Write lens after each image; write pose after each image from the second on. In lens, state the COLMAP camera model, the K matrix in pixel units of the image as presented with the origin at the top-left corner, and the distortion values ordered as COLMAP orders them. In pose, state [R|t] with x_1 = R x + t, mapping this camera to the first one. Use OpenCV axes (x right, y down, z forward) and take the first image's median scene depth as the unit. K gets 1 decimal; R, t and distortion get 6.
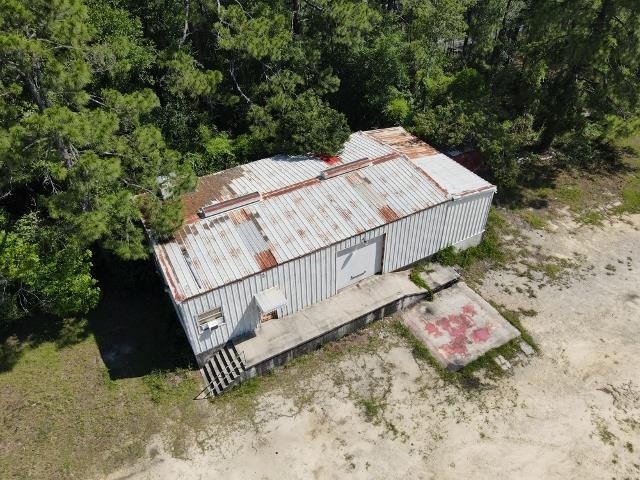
lens RADIAL K [[469.1, 0, 320.2], [0, 469.1, 235.9], [0, 0, 1]] dist [0.005589, 0.024505]
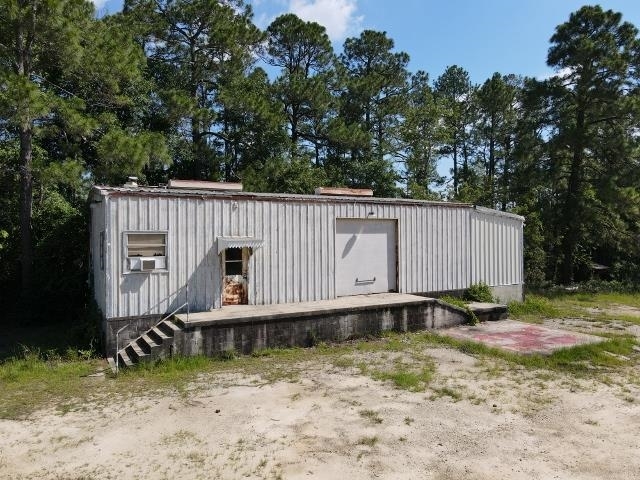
lens RADIAL K [[469.1, 0, 320.2], [0, 469.1, 235.9], [0, 0, 1]] dist [0.005589, 0.024505]
pose [[0.999966, 0.006812, 0.004732, 0.007631], [-0.002253, 0.772154, -0.635432, 0.521449], [-0.007983, 0.635399, 0.772143, 0.426006]]
